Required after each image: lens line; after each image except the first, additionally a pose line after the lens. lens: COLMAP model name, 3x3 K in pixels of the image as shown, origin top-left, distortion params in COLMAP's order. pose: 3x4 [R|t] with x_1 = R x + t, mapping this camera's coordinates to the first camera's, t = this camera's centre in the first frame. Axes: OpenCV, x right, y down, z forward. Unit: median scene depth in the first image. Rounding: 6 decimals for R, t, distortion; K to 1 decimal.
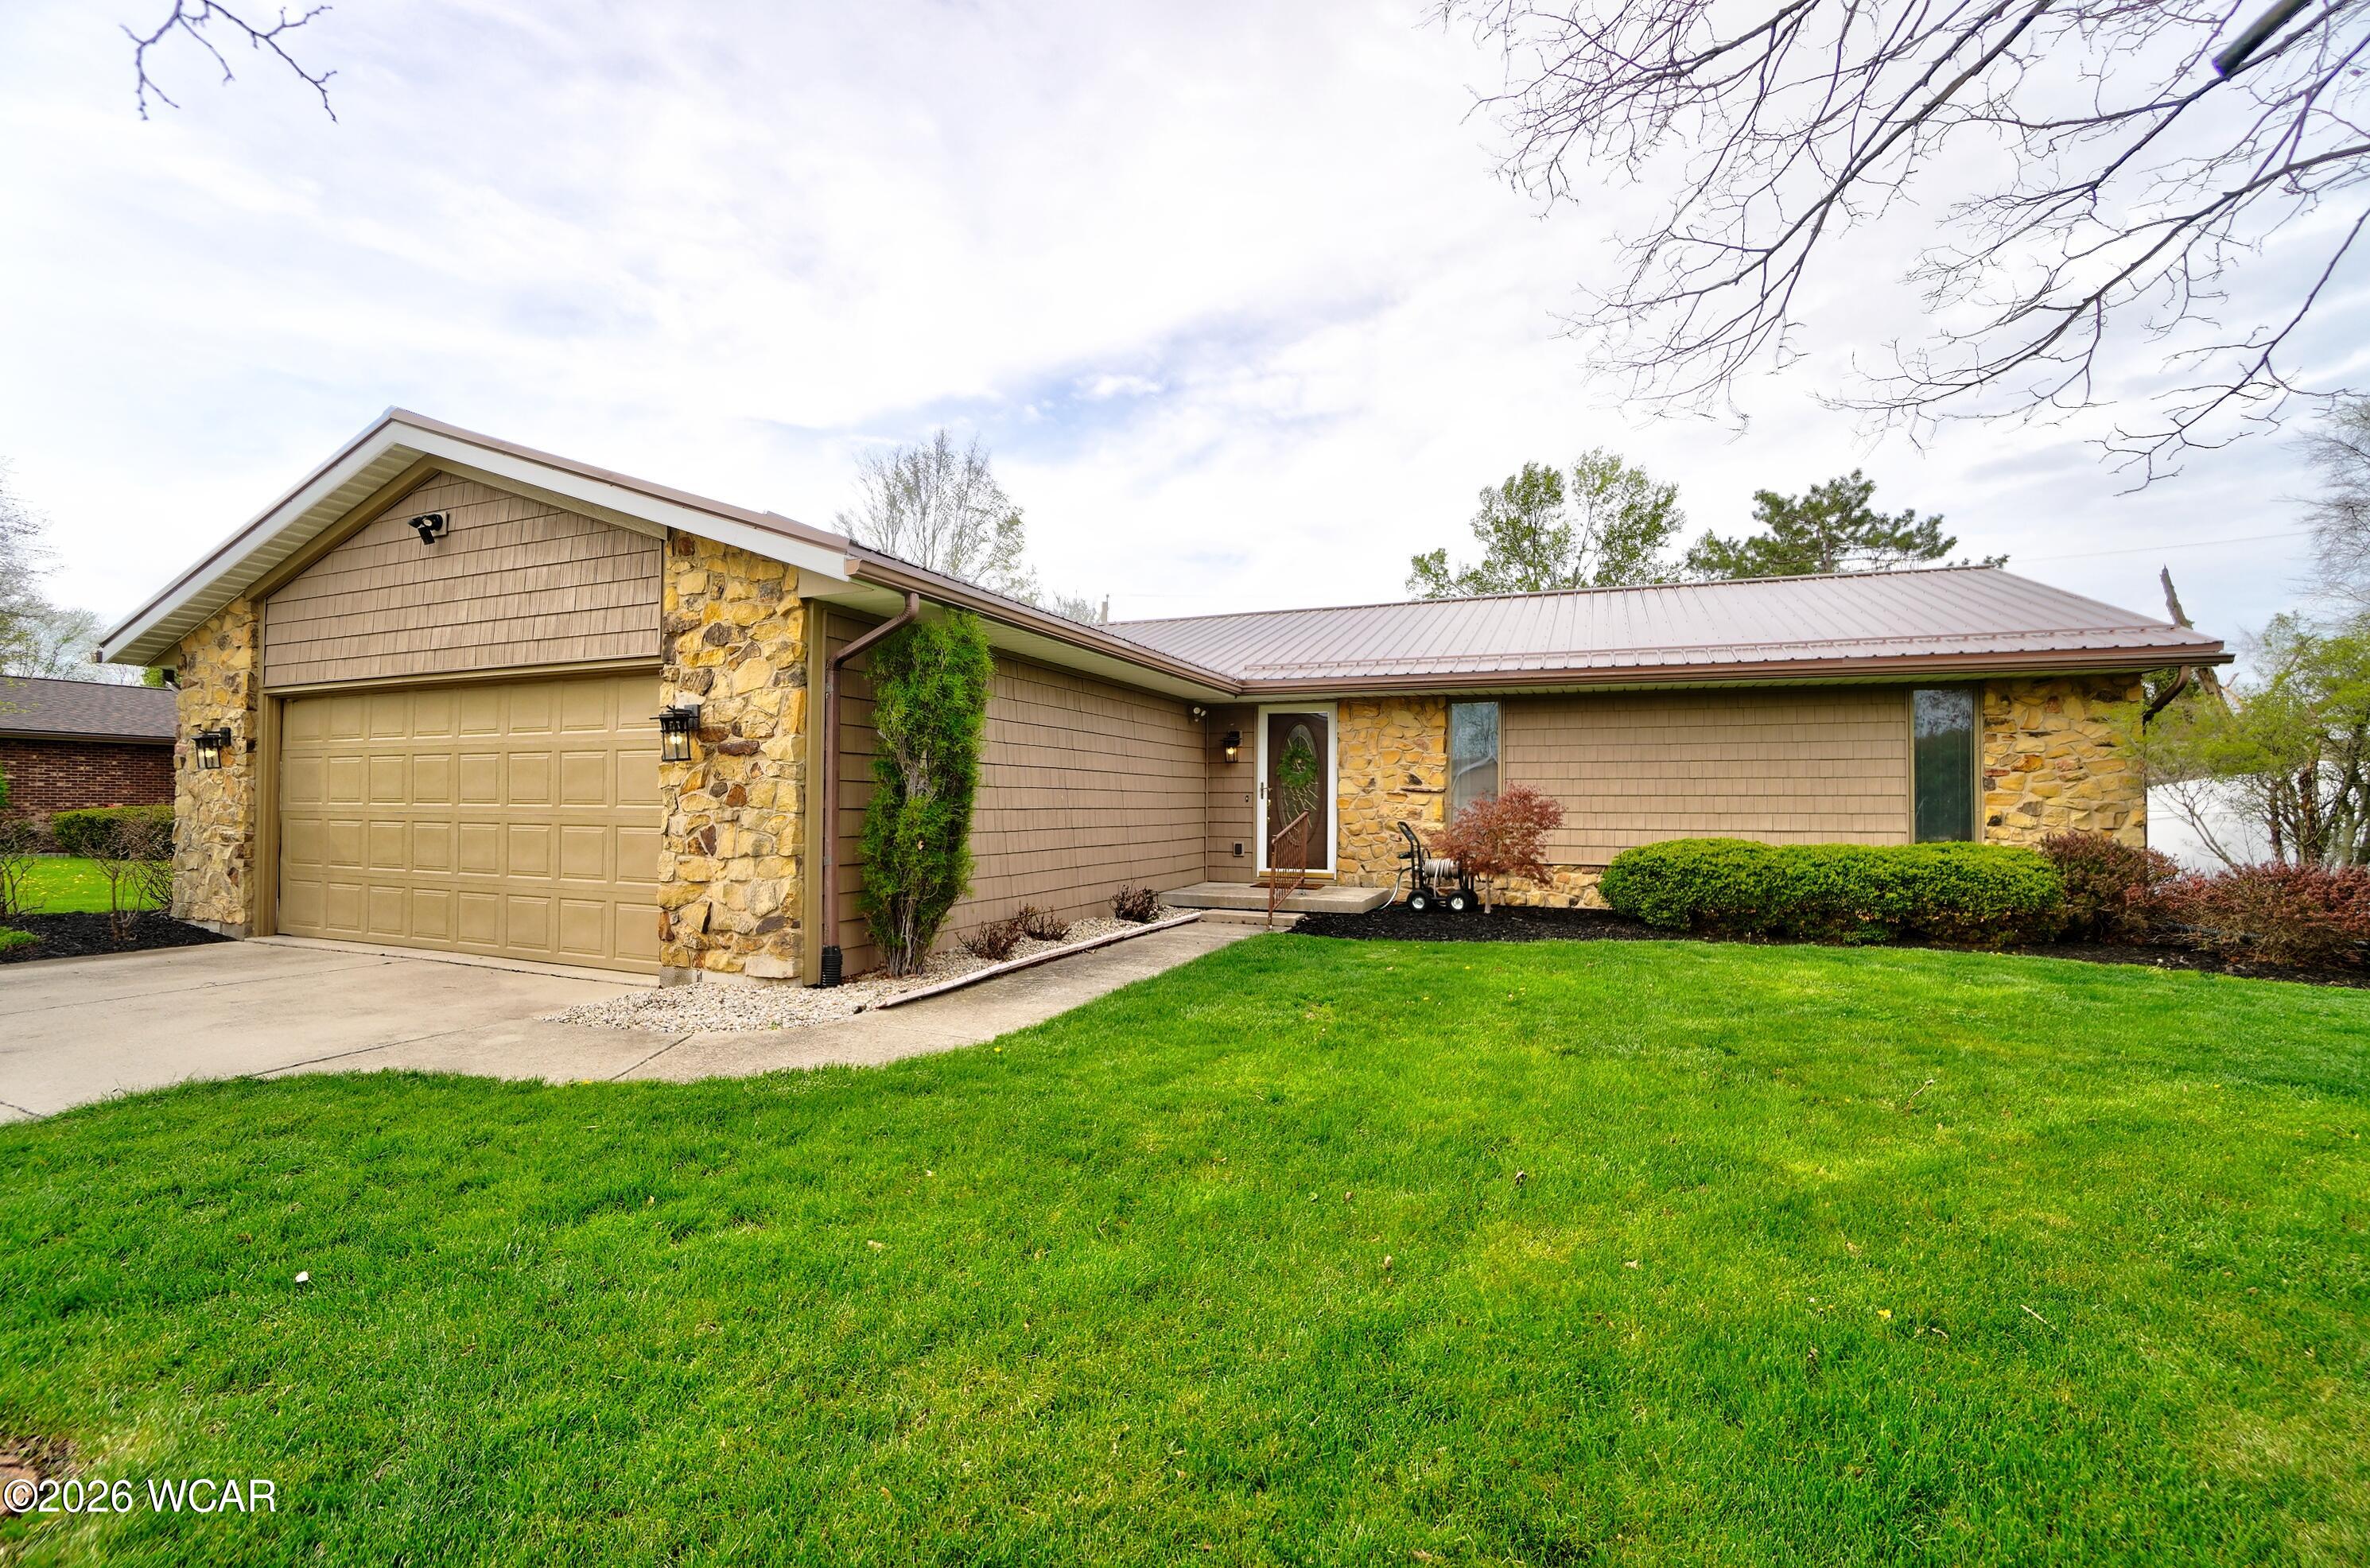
lens RADIAL K [[1040.4, 0, 1152.1], [0, 1040.4, 790.5], [0, 0, 1]] dist [-0.049337, 0.014717]
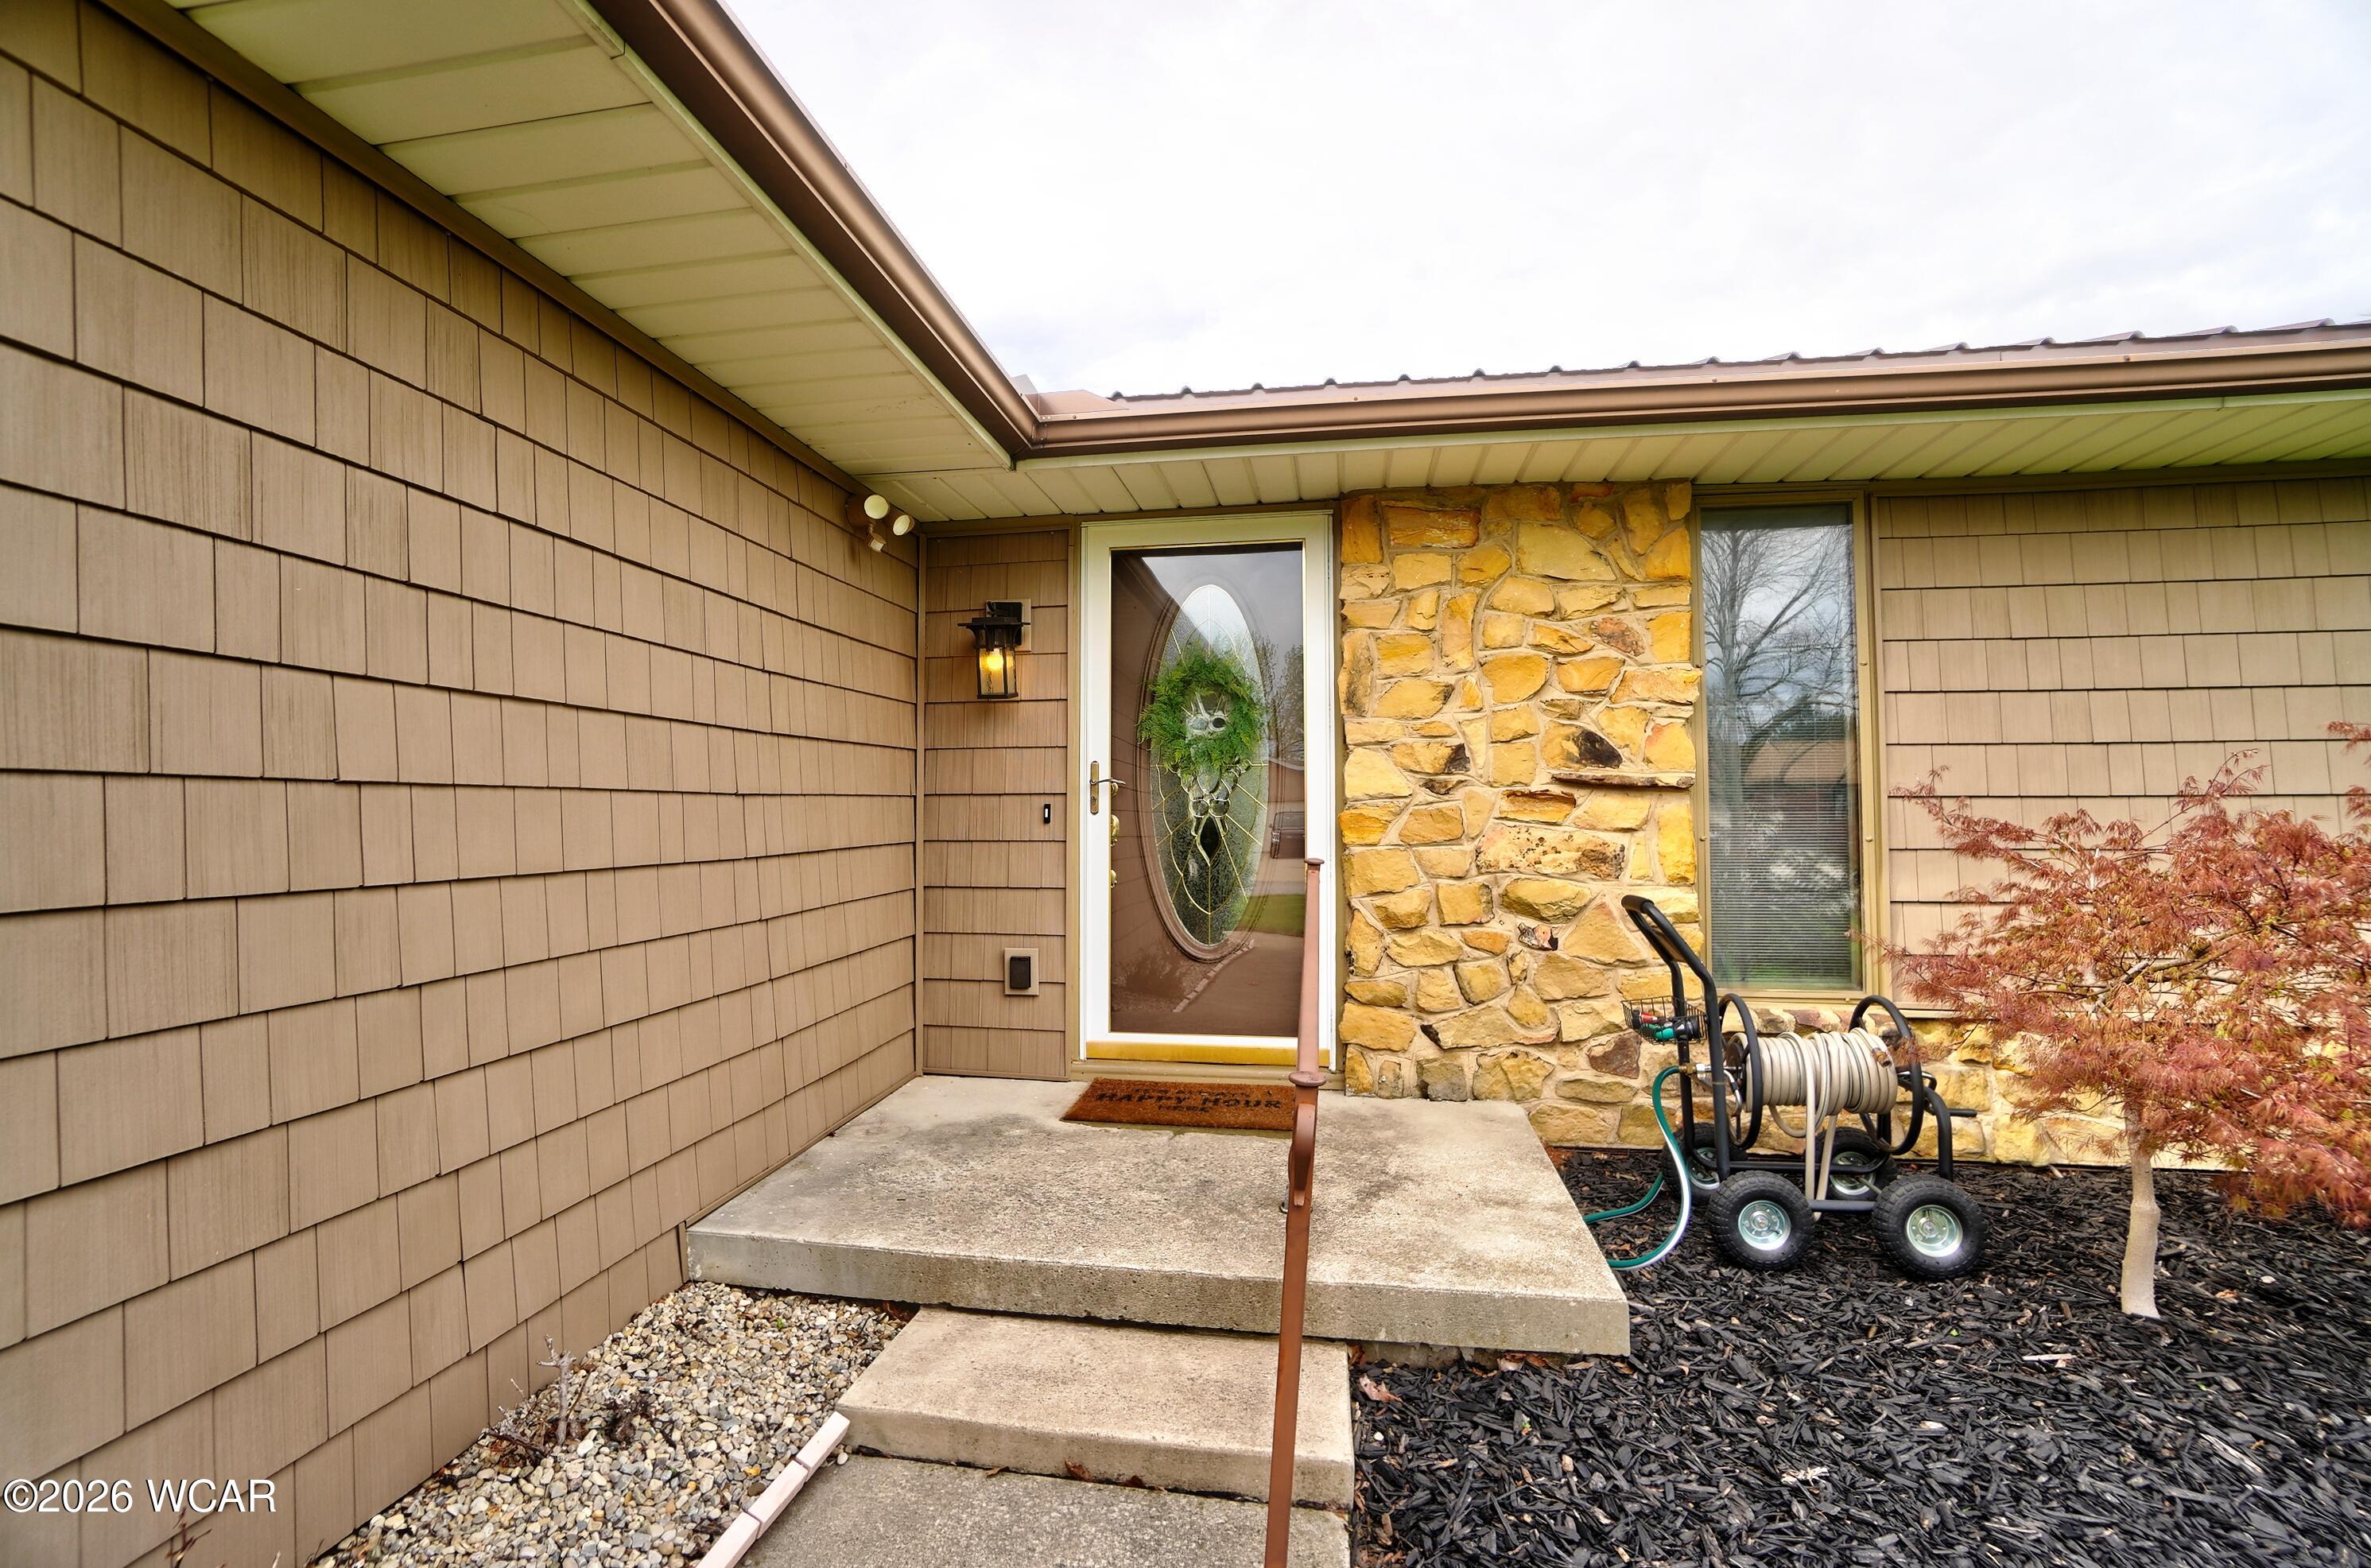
lens RADIAL K [[1041.0, 0, 1163.9], [0, 1041.0, 785.0], [0, 0, 1]] dist [-0.049337, 0.014717]
pose [[0.973959, 0.001110, 0.226721, 0.067721], [0.004038, 0.999745, -0.022239, 0.007879], [-0.226688, 0.022576, 0.973706, 0.852940]]
